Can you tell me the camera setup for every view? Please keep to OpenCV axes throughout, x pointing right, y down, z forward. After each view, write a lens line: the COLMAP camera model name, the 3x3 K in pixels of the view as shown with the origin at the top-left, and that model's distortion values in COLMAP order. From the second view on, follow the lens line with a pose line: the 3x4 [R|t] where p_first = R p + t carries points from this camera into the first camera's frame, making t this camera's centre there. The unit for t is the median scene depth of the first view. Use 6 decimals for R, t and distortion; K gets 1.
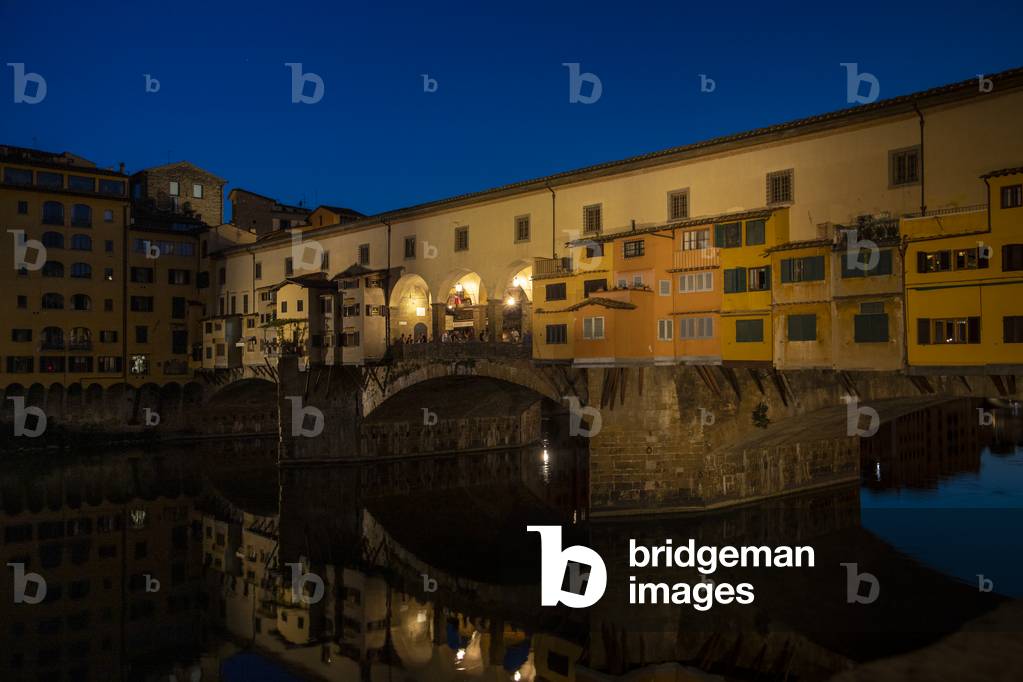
lens RADIAL K [[854.9, 0, 511.5], [0, 854.9, 341.0], [0, 0, 1]] dist [0.001585, 0.002322]
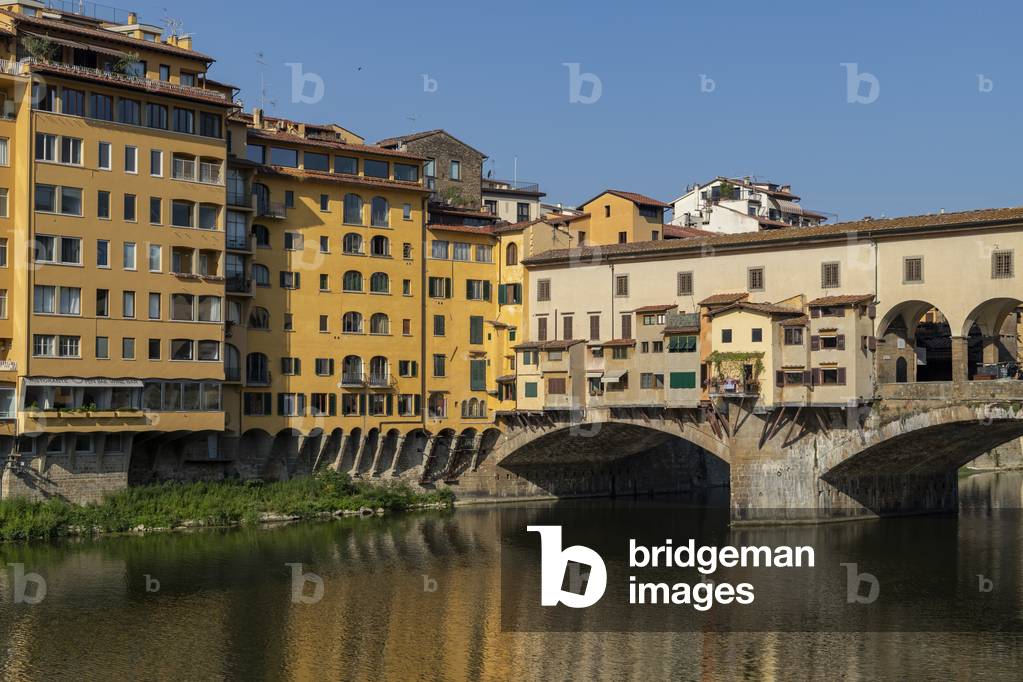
lens RADIAL K [[1531.4, 0, 511.5], [0, 1531.4, 341.0], [0, 0, 1]] dist [0.014278, -0.008859]
pose [[0.999018, 0.005976, 0.043900, -0.544410], [-0.005355, 0.999884, -0.014245, -0.013148], [-0.043980, 0.013996, 0.998934, -0.475277]]
